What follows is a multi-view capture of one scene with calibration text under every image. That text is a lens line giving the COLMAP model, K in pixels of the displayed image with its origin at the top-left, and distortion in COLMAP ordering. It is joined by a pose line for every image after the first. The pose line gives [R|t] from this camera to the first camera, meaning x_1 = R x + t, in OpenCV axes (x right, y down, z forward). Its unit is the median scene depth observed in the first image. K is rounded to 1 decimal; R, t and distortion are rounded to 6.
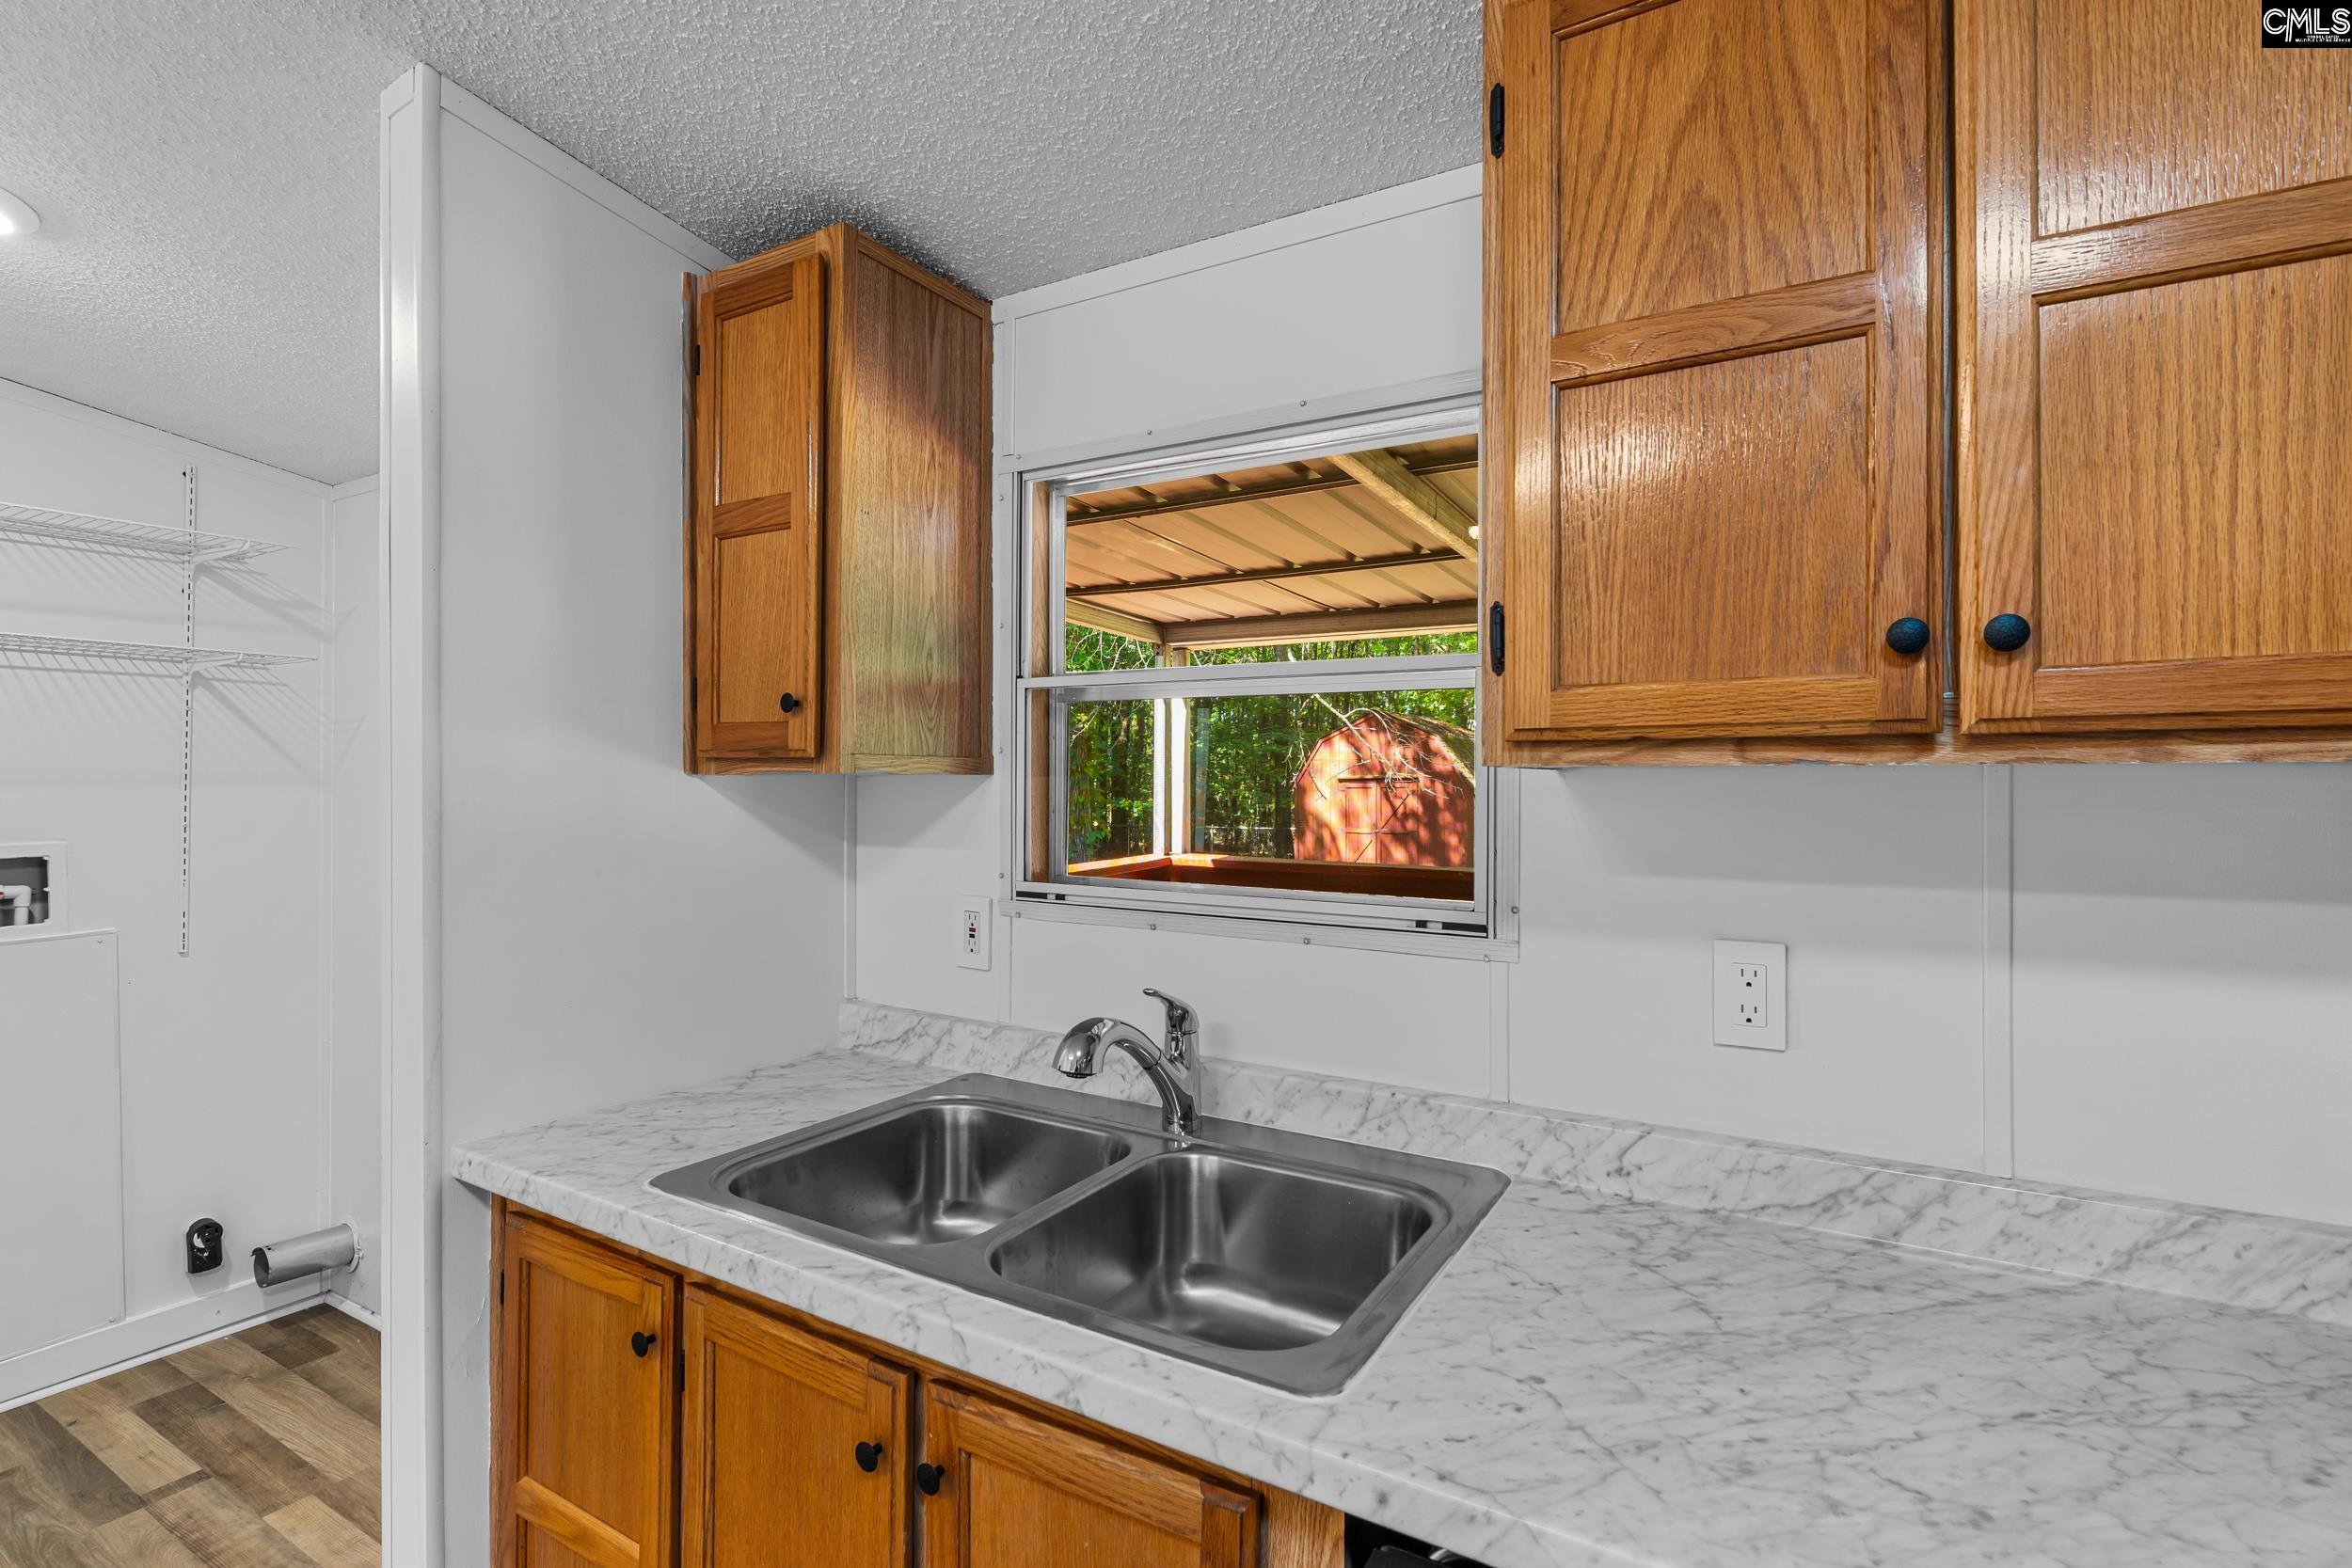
lens RADIAL K [[1093.6, 0, 1171.9], [0, 1093.6, 782.7], [0, 0, 1]] dist [-0.002444, -0.001480]
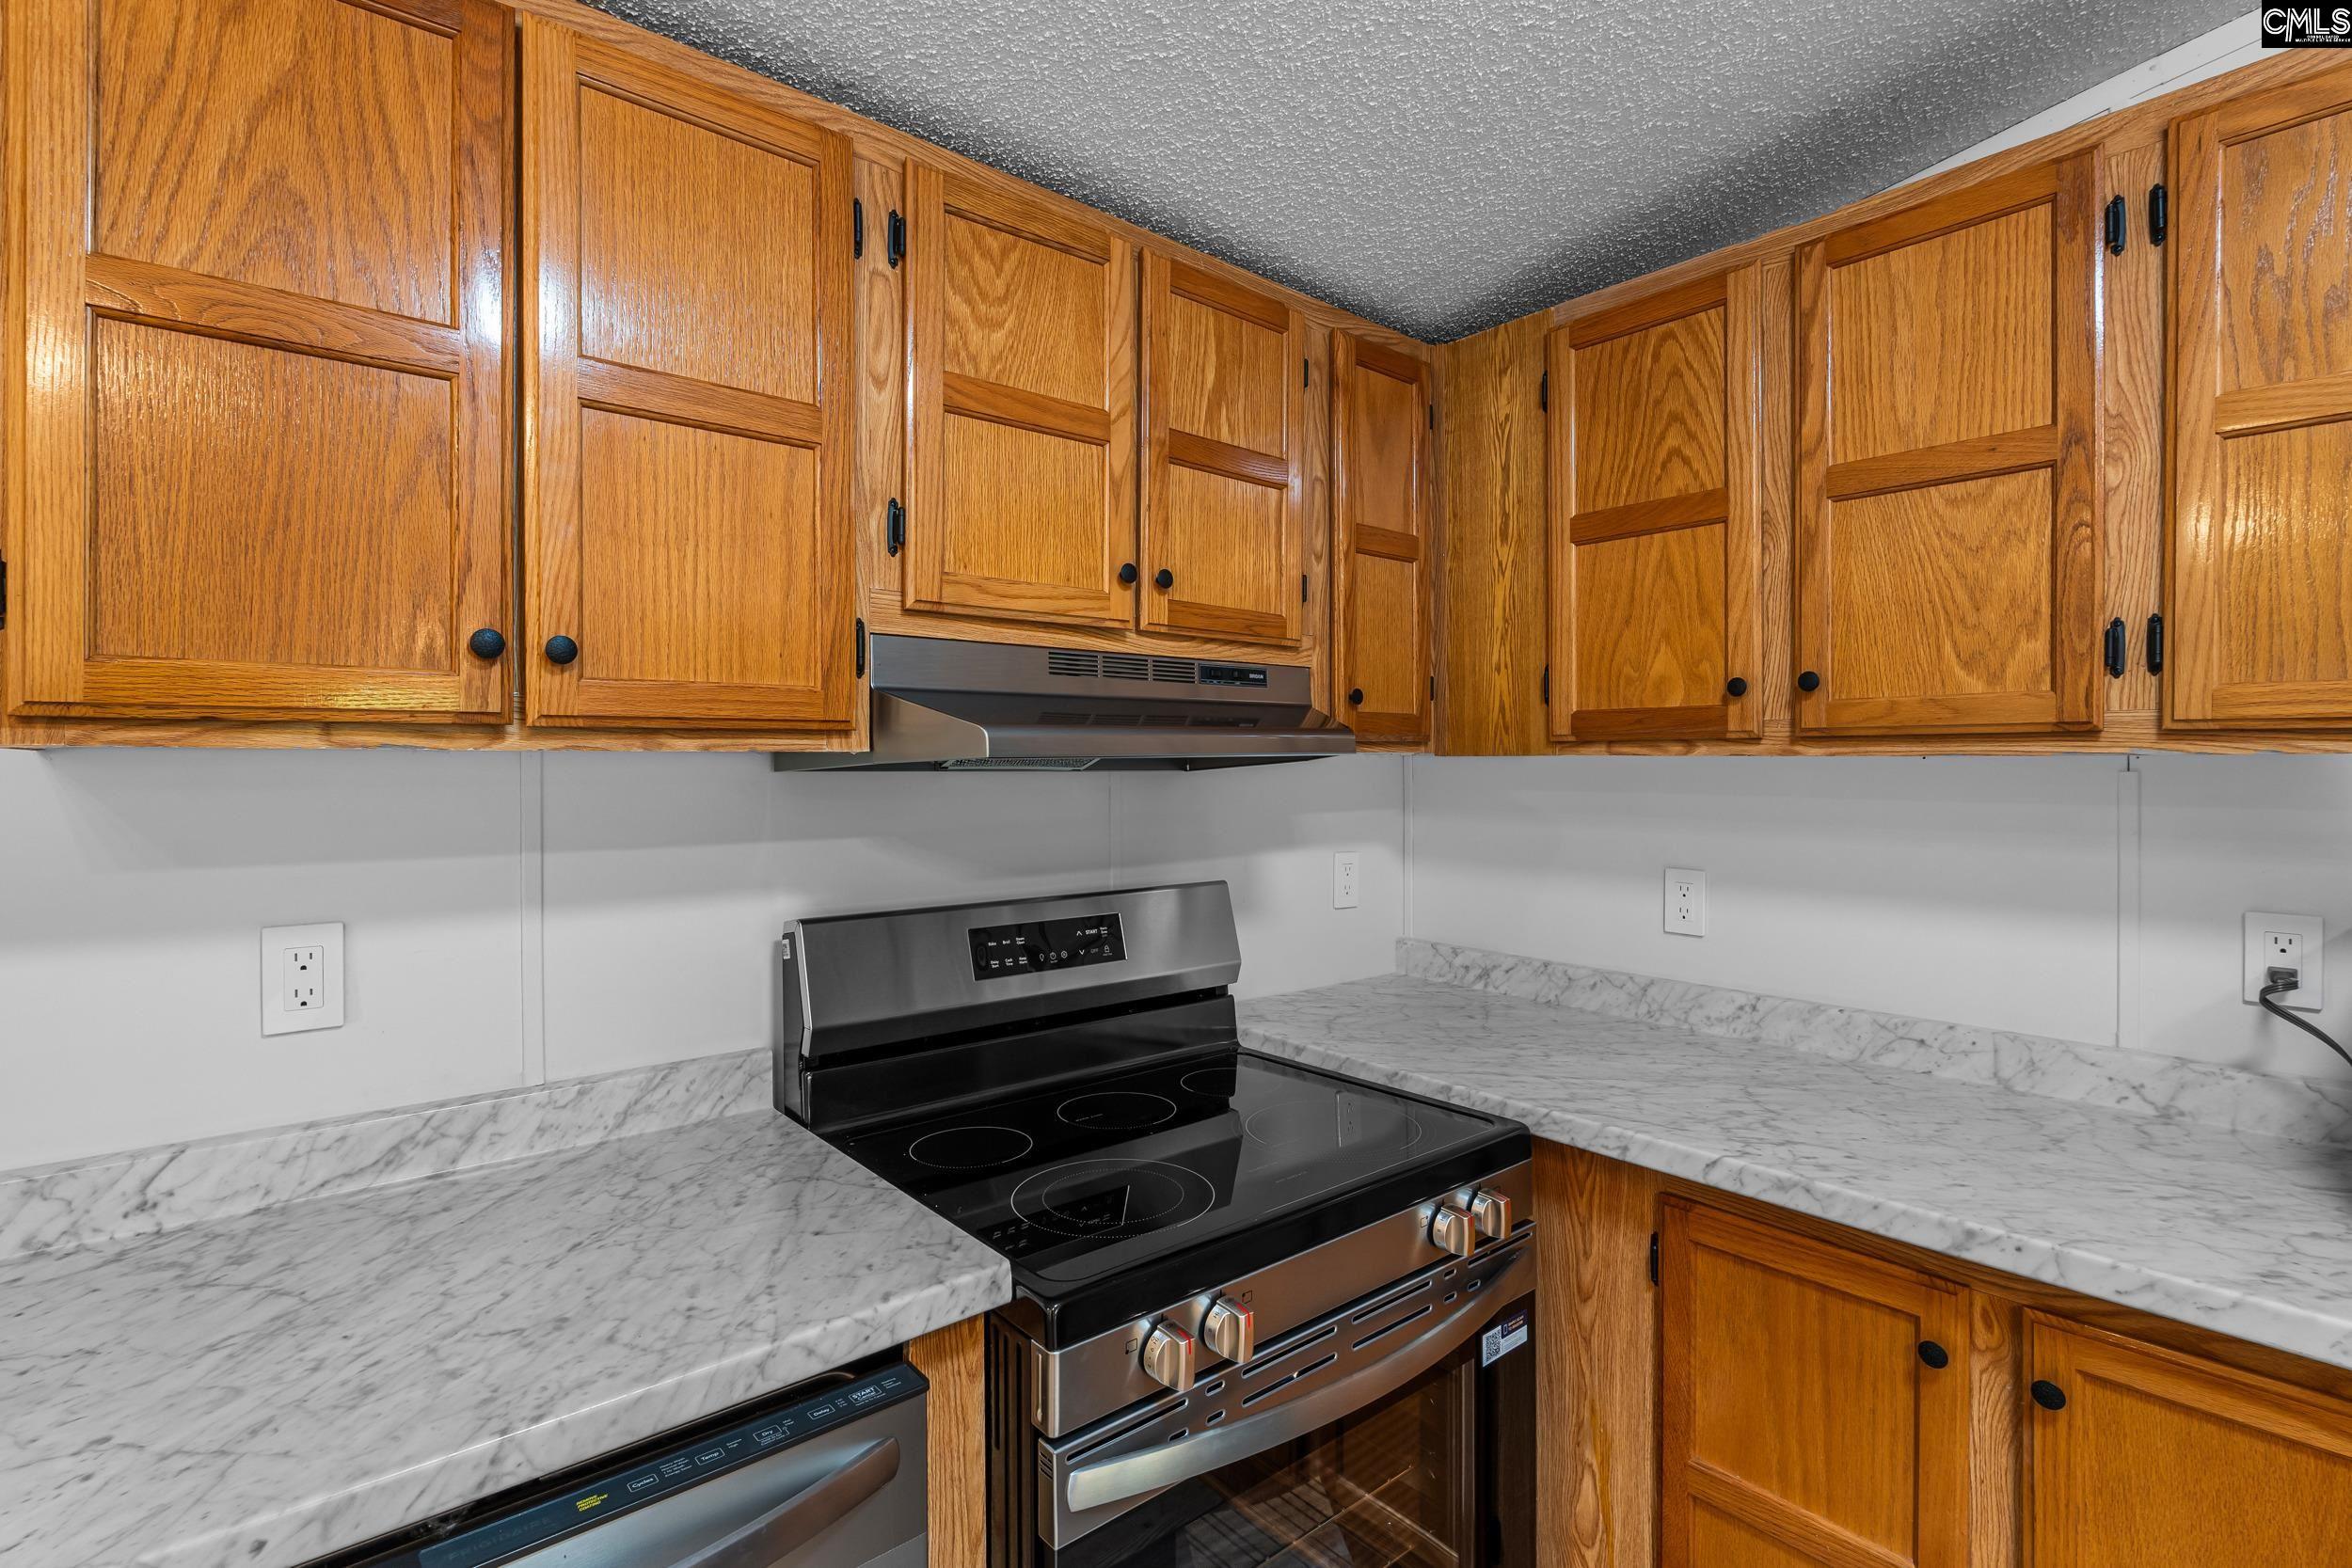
lens RADIAL K [[1093.6, 0, 1171.8], [0, 1093.6, 774.3], [0, 0, 1]] dist [-0.002444, -0.001480]
pose [[0.334891, -0.009741, 0.942207, -0.198580], [0.001293, 0.999950, 0.009878, -0.000970], [-0.942256, -0.002090, 0.334887, -0.110775]]
